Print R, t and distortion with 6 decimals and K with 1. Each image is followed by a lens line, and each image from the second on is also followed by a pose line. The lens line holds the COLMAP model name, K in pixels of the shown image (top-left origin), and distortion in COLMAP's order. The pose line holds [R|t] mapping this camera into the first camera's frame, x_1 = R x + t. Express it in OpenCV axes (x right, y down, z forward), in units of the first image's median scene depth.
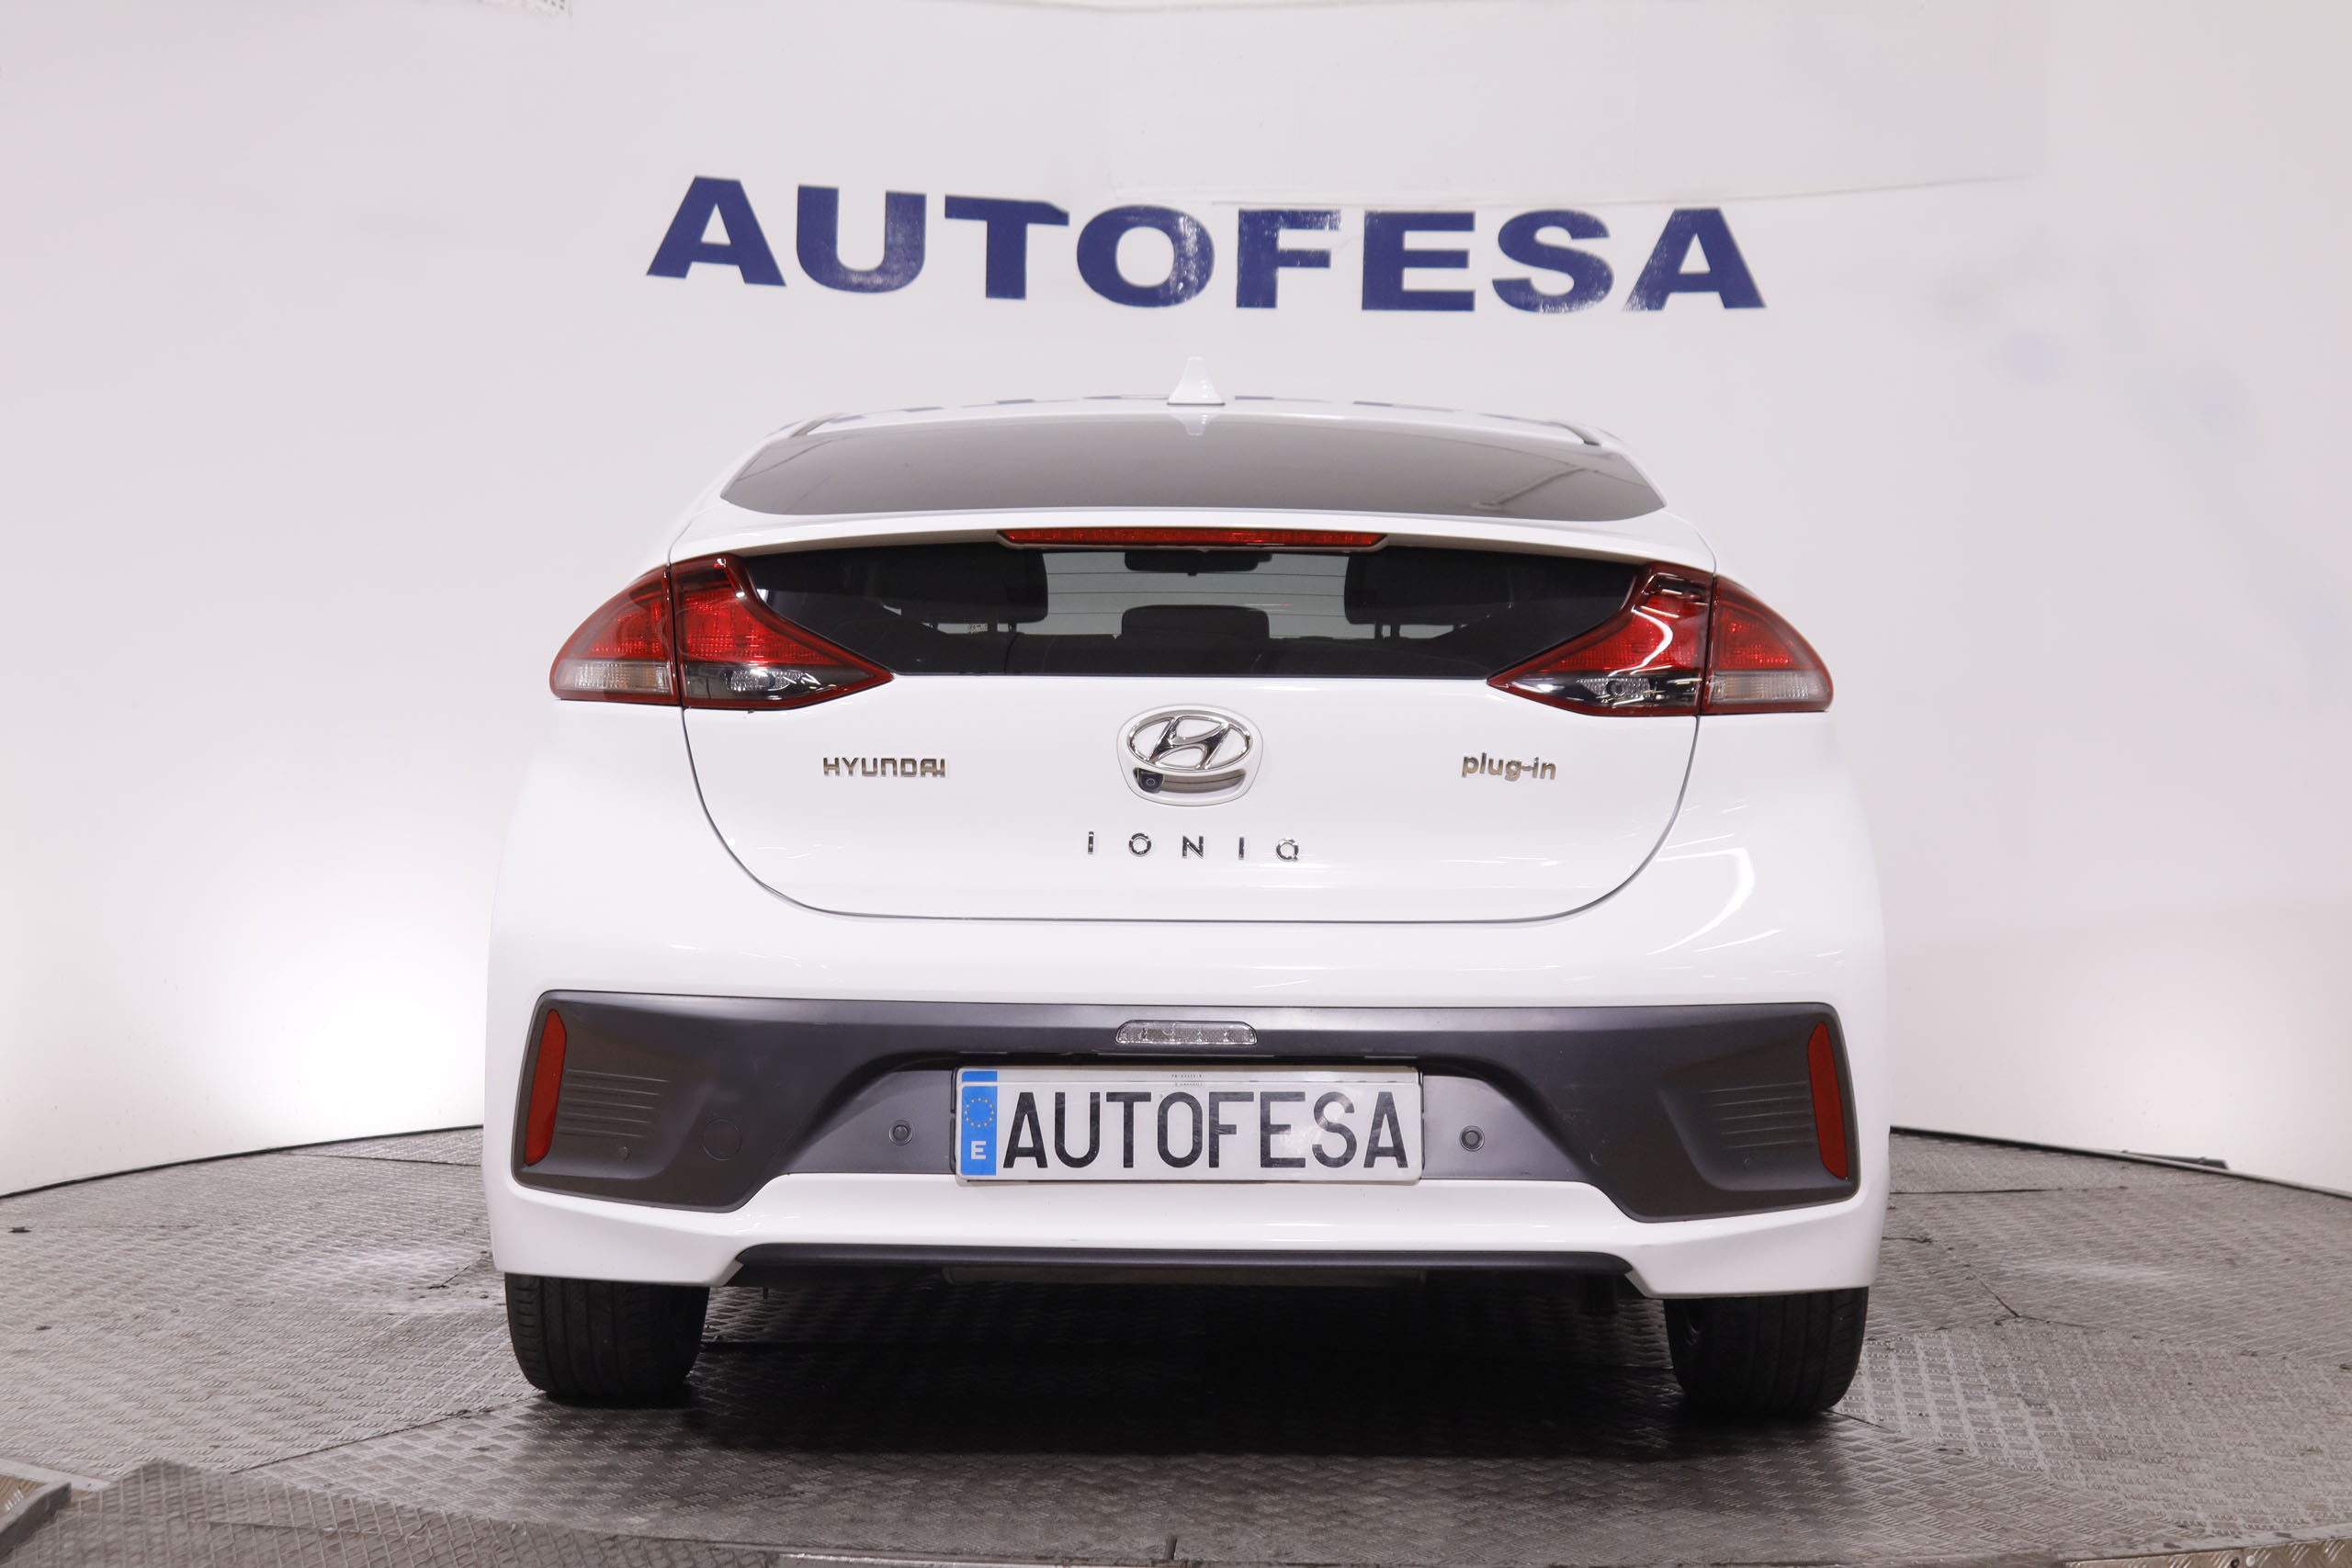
lens RADIAL K [[3514.7, 0, 1171.0], [0, 3514.7, 739.8], [0, 0, 1]] dist [0.016019, 0.000000]
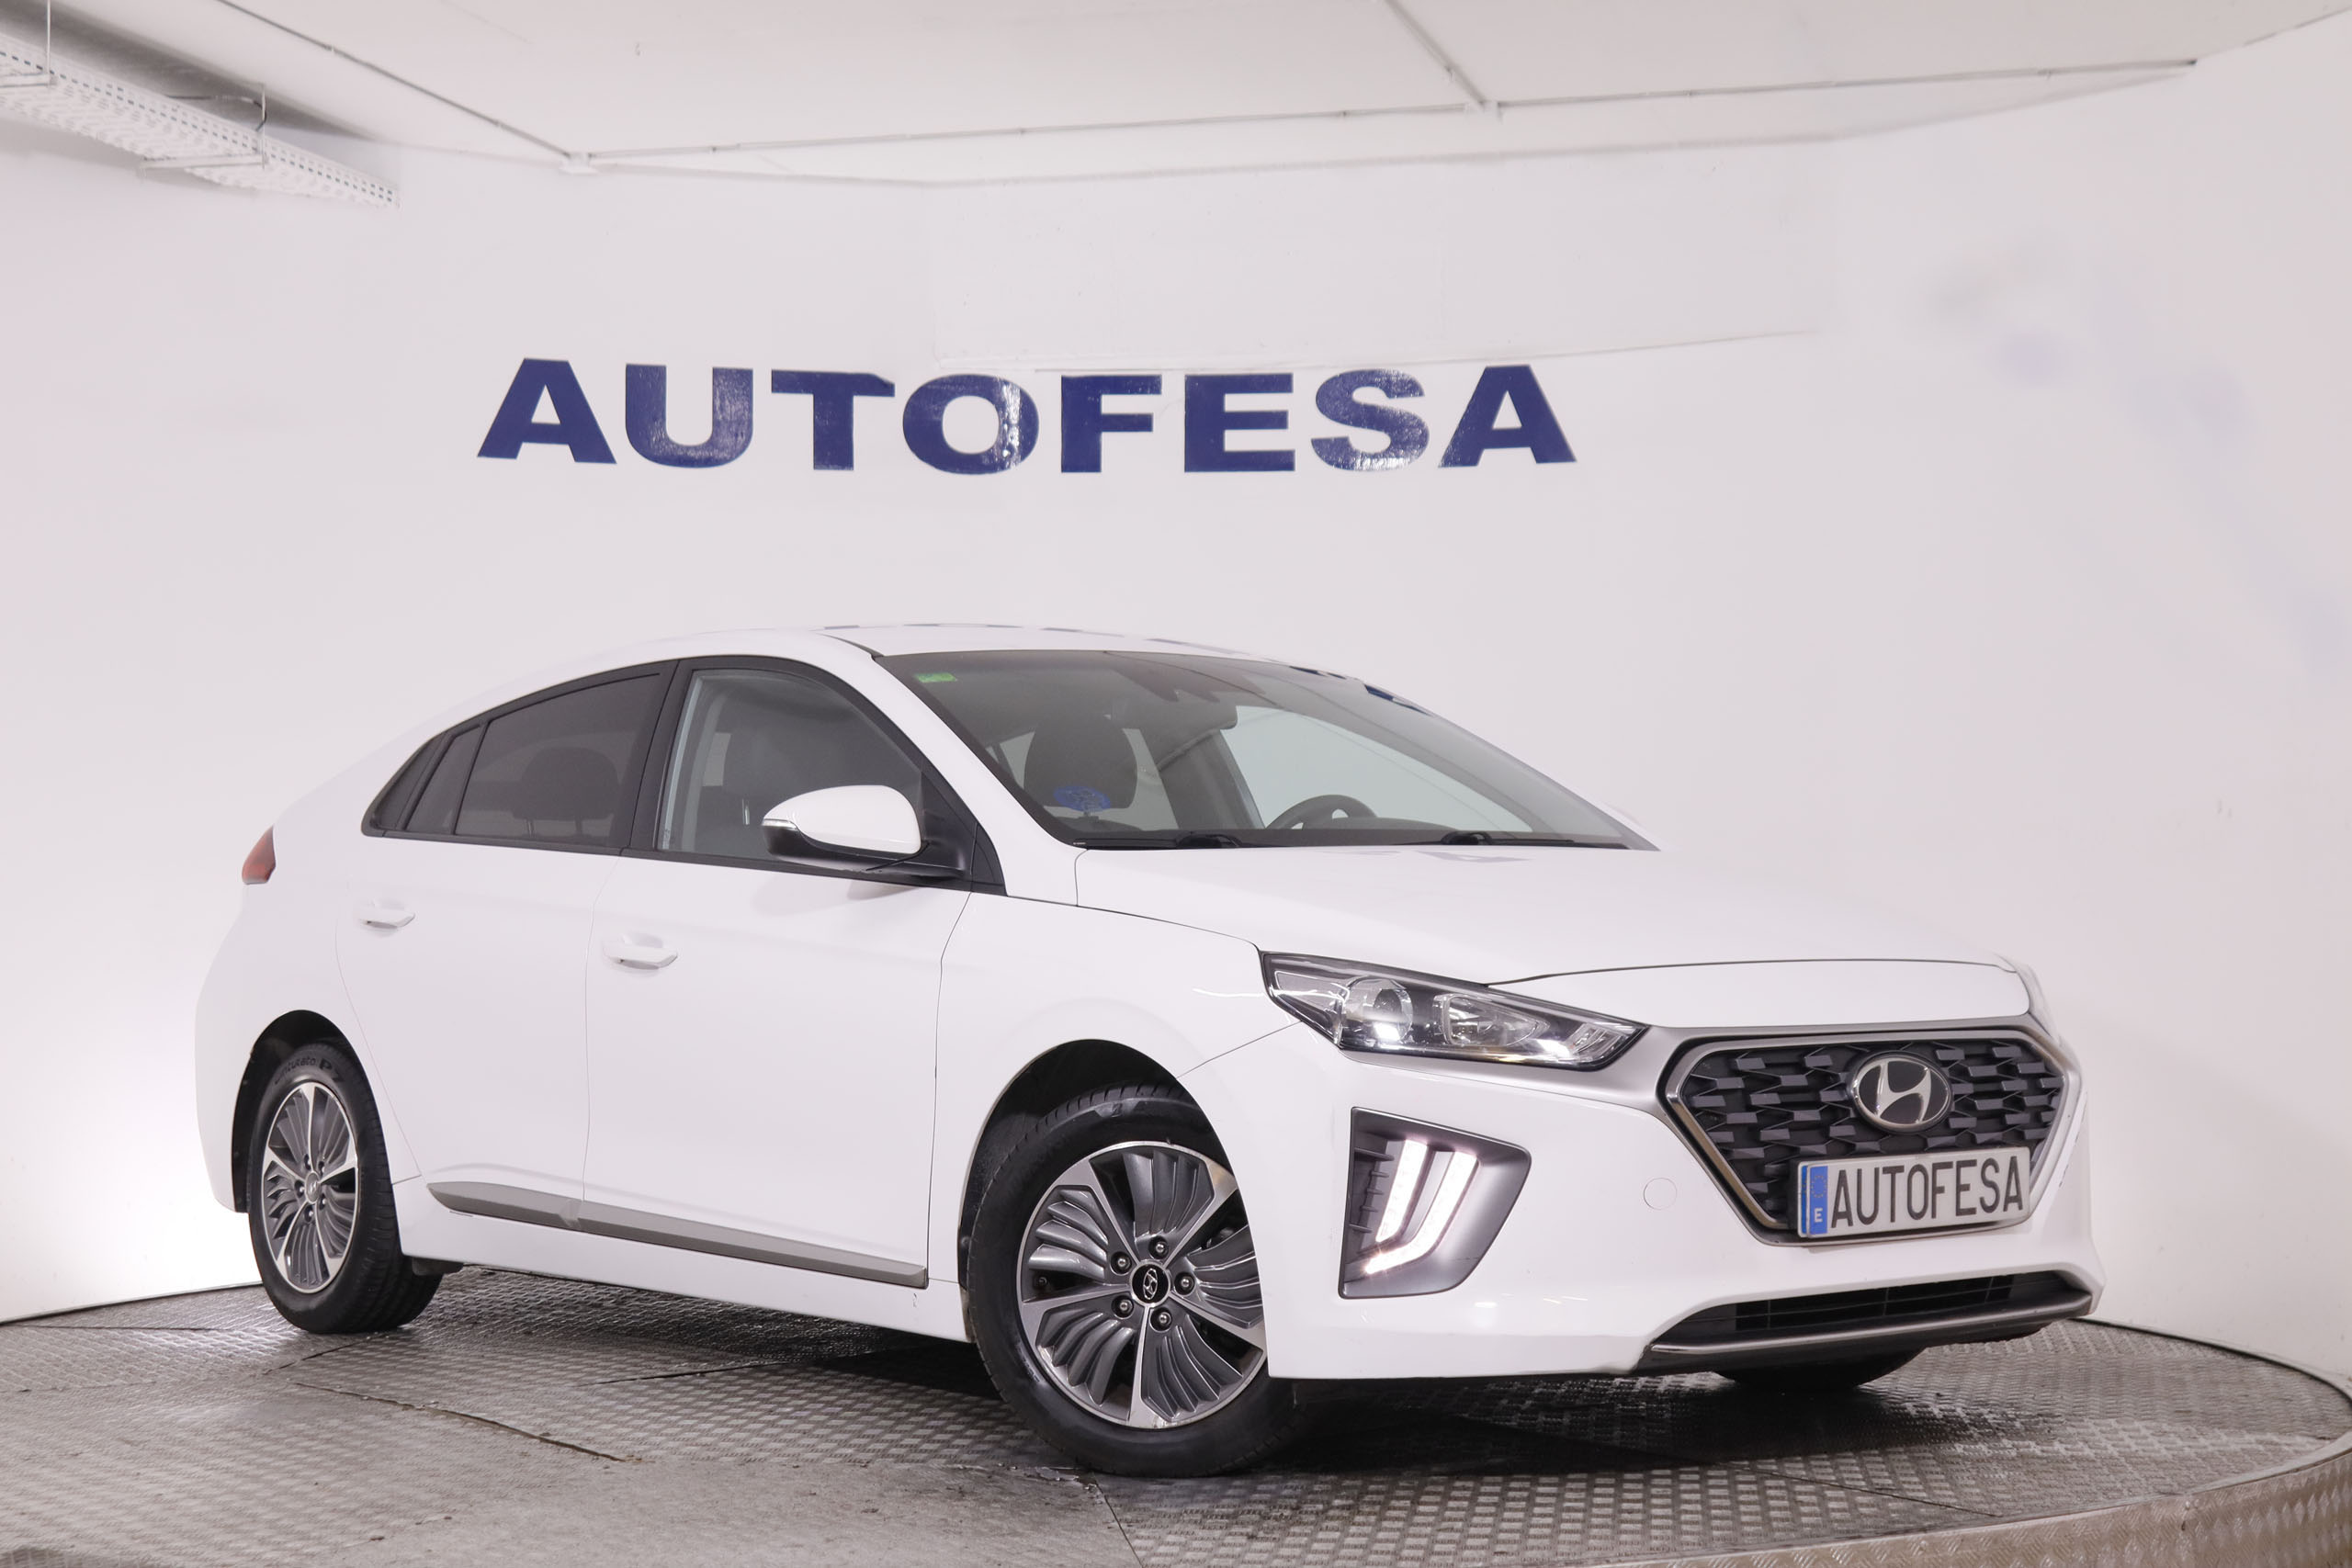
lens RADIAL K [[3991.9, 0, 1187.2], [0, 3991.9, 728.4], [0, 0, 1]] dist [0.022847, 0.000000]
pose [[0.999647, -0.024351, 0.010579, 0.041849], [0.024758, 0.998885, -0.040198, -0.001593], [-0.009588, 0.040445, 0.999136, -0.154813]]
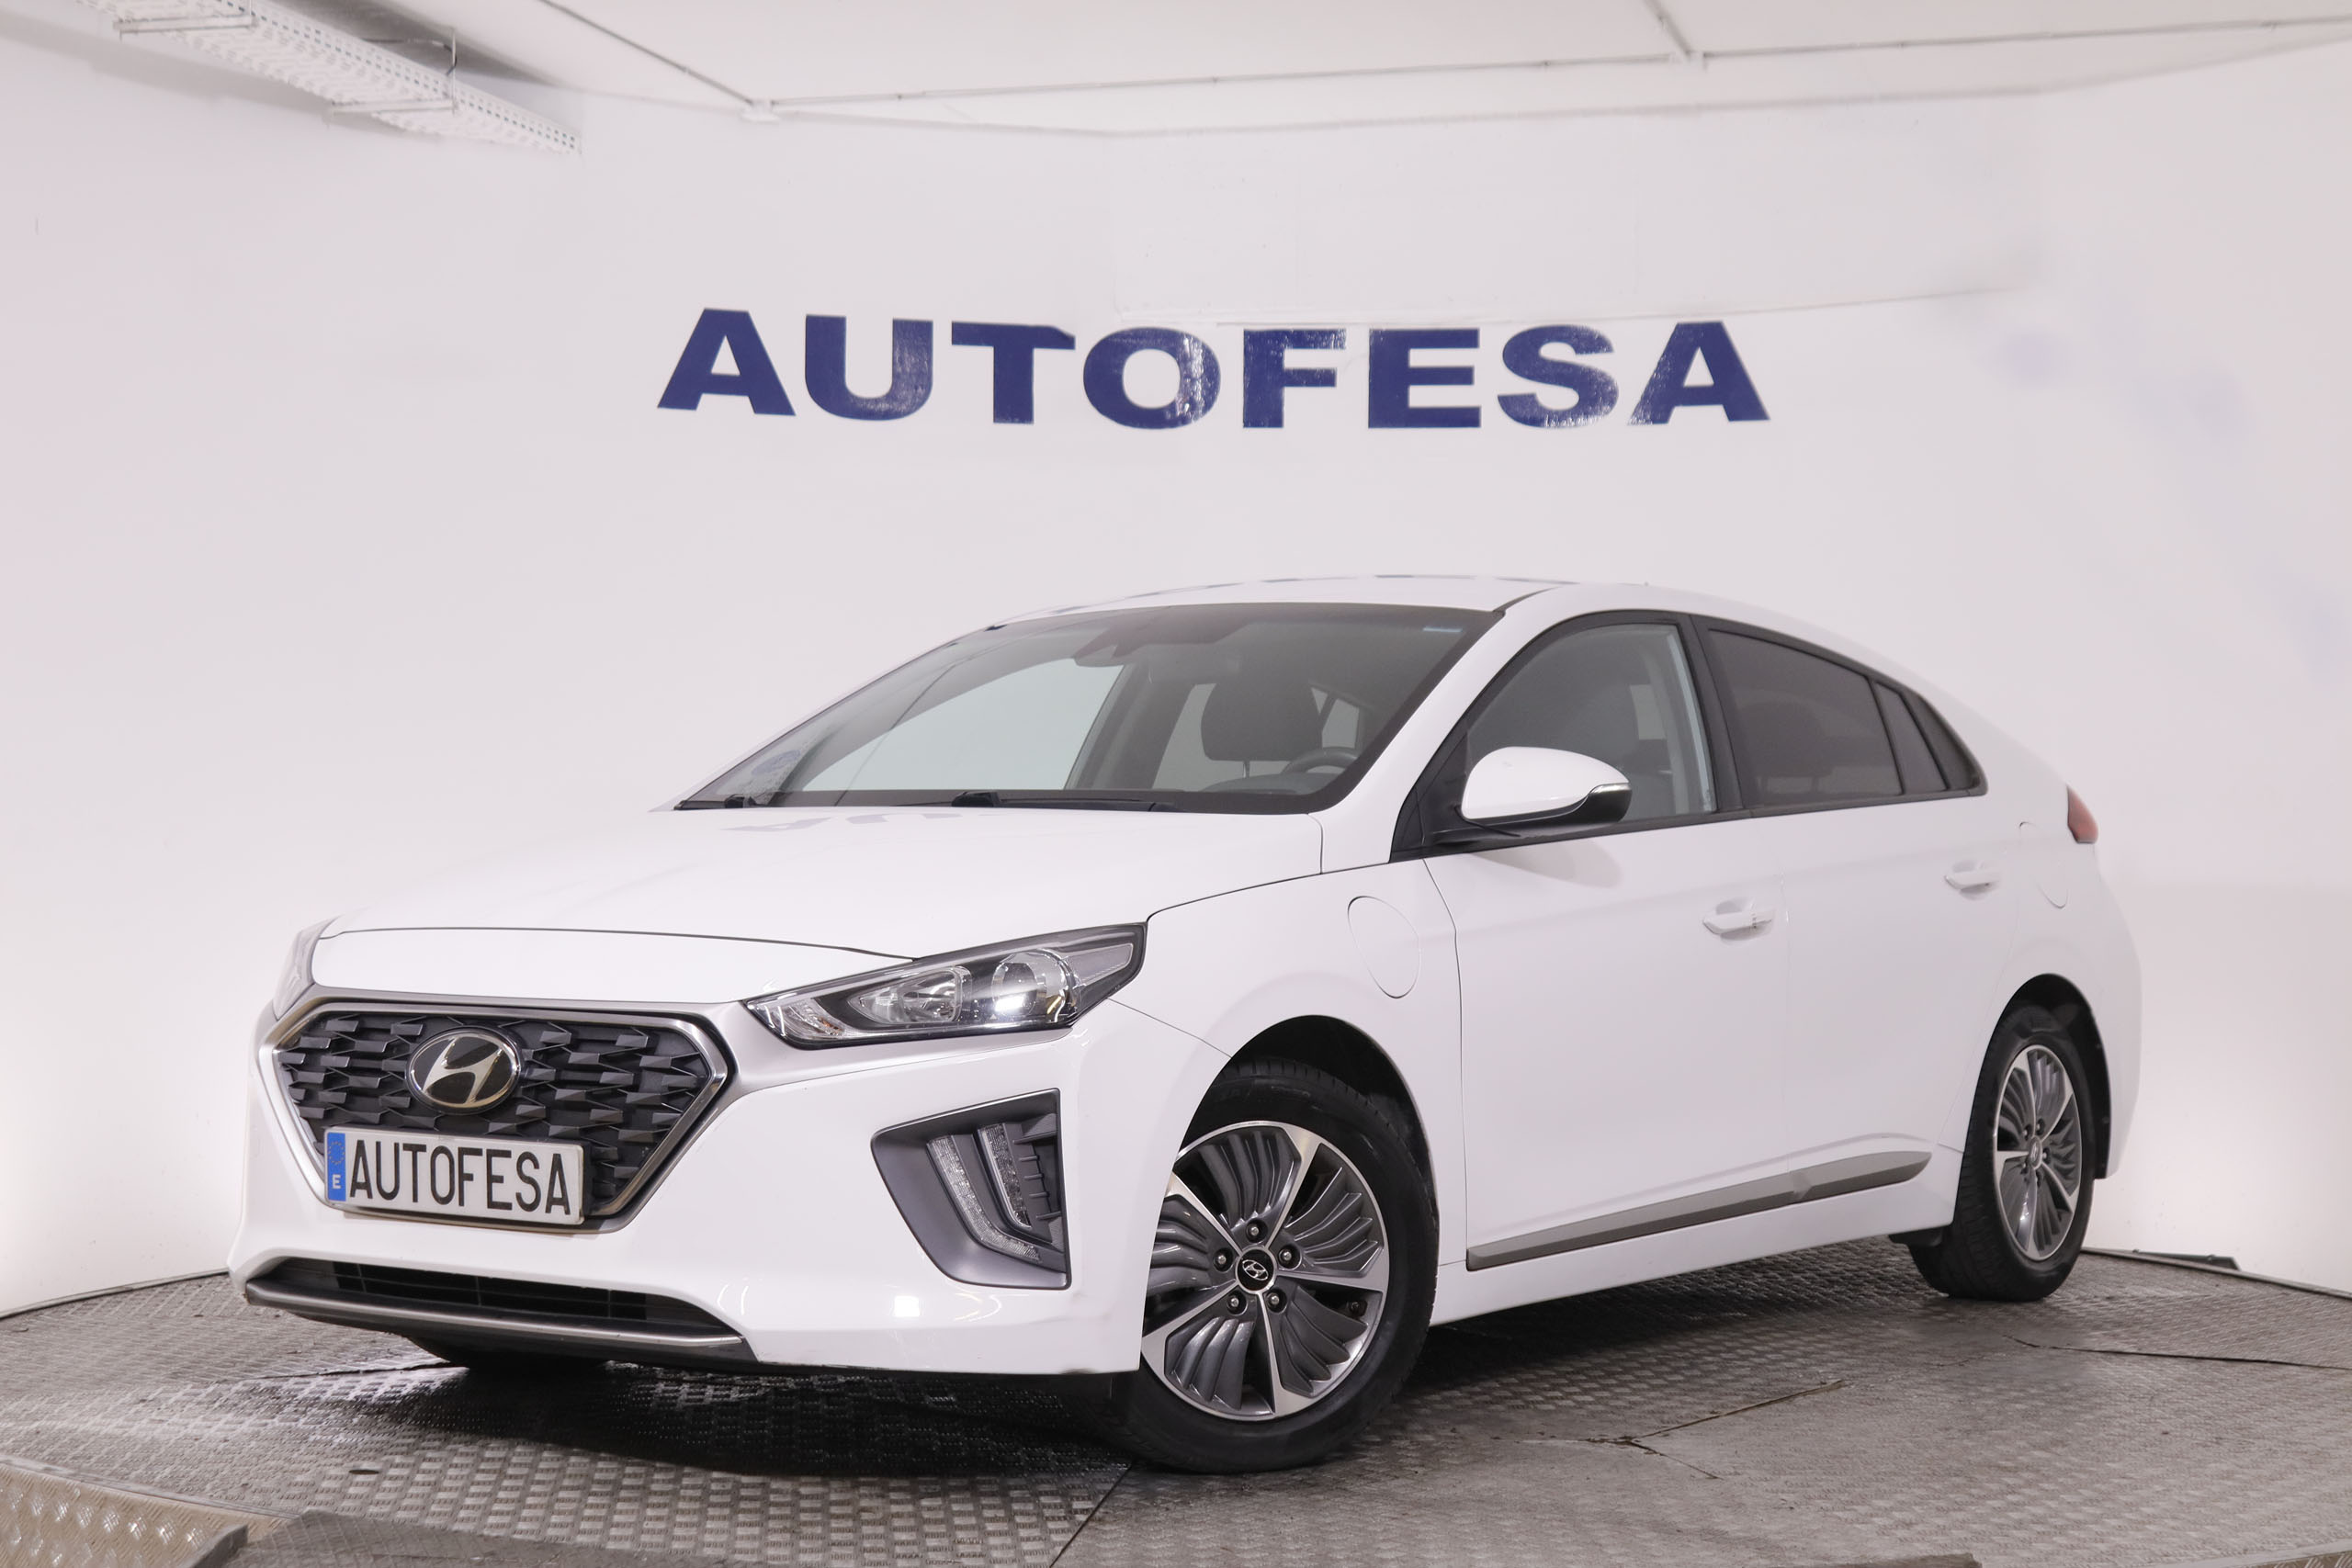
lens RADIAL K [[3991.9, 0, 1153.8], [0, 3991.9, 732.5], [0, 0, 1]] dist [0.022847, 0.000000]
pose [[0.999843, -0.016439, -0.006657, -0.000755], [0.016228, 0.999399, -0.030646, -0.001484], [0.007157, 0.030533, 0.999508, -0.139316]]
